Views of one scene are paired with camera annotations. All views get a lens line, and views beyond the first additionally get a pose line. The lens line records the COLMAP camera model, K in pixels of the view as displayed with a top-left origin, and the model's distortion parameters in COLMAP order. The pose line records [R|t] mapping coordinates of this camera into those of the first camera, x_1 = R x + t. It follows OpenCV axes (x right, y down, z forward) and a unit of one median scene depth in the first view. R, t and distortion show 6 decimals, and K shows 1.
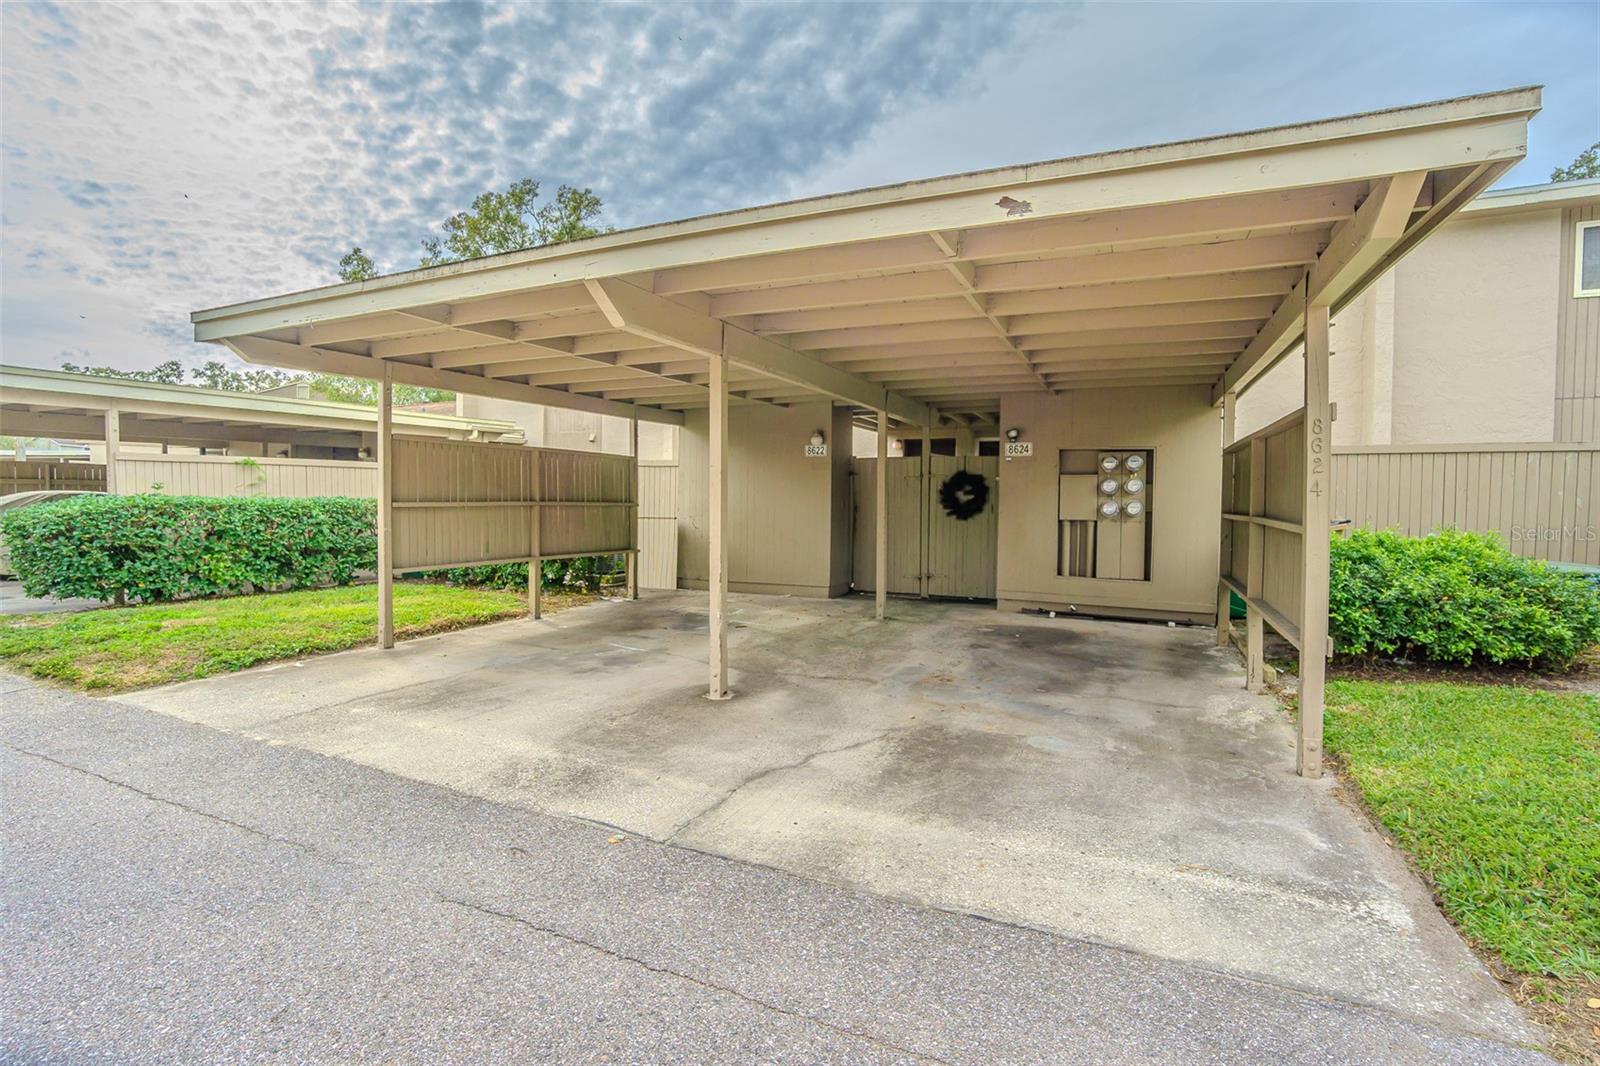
lens RADIAL K [[733.6, 0, 796.2], [0, 733.6, 516.0], [0, 0, 1]] dist [-0.047638, 0.000340]
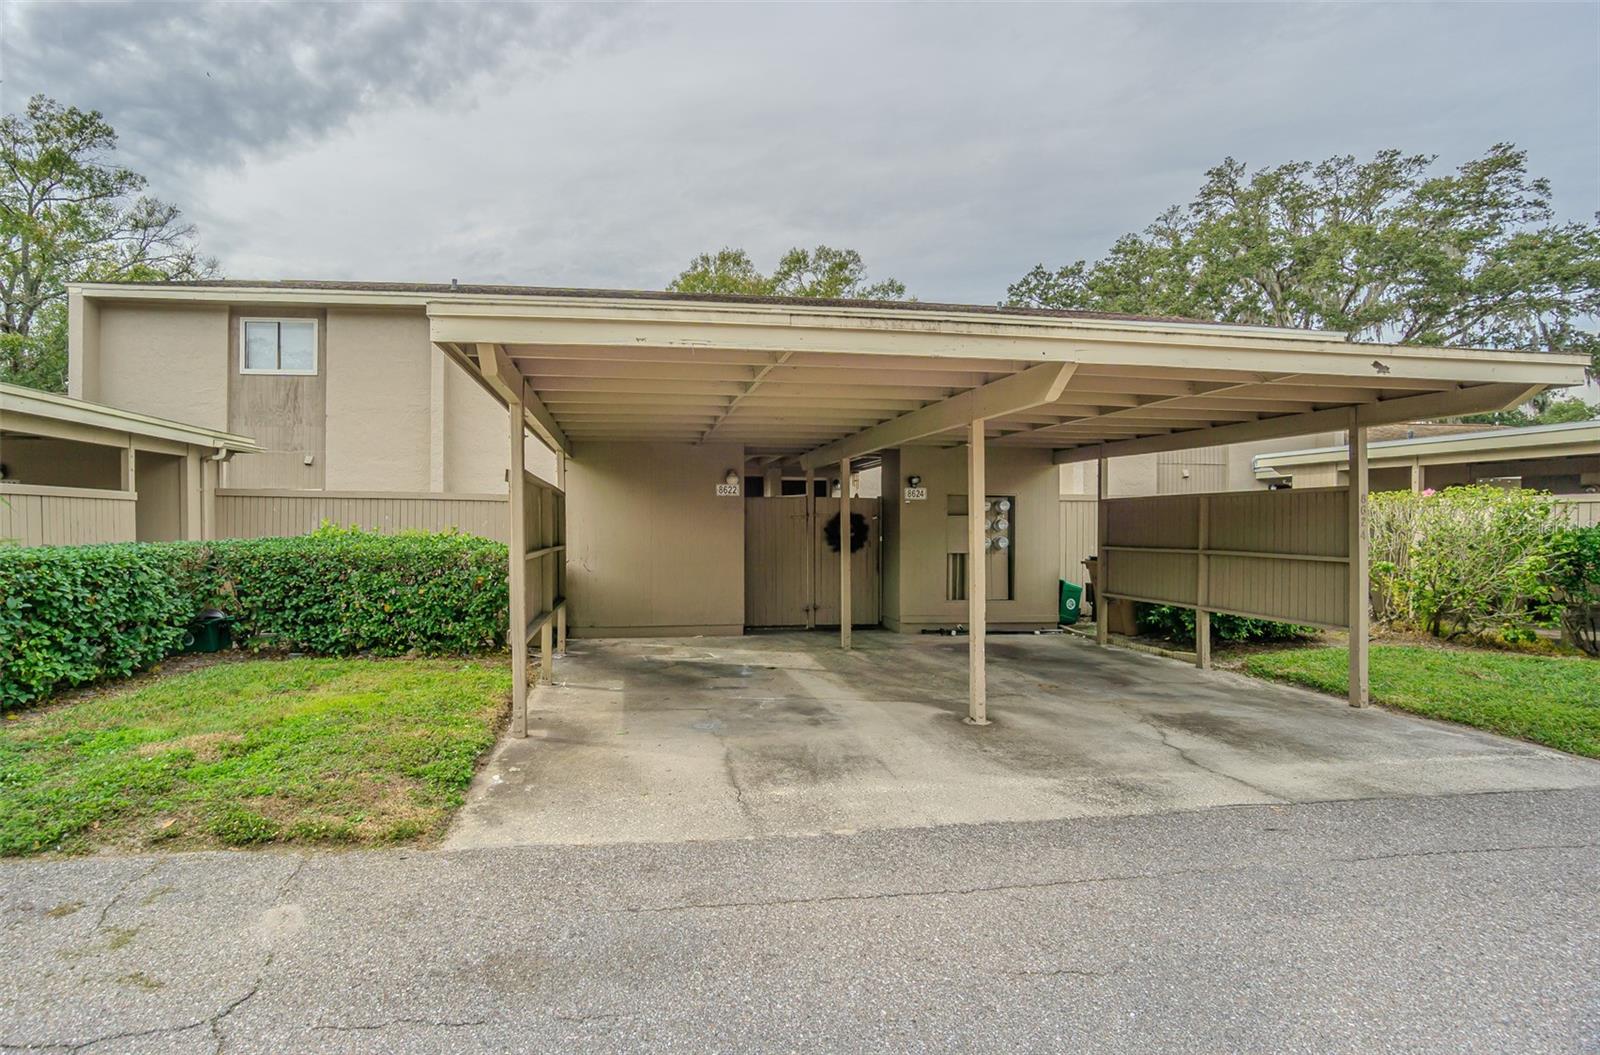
lens RADIAL K [[774.3, 0, 727.3], [0, 774.3, 531.1], [0, 0, 1]] dist [-0.064047, 0.027305]
pose [[0.852518, -0.008612, 0.522626, -1.259260], [0.017792, 0.999763, -0.012548, -0.045501], [-0.522394, 0.019996, 0.852470, 0.234443]]
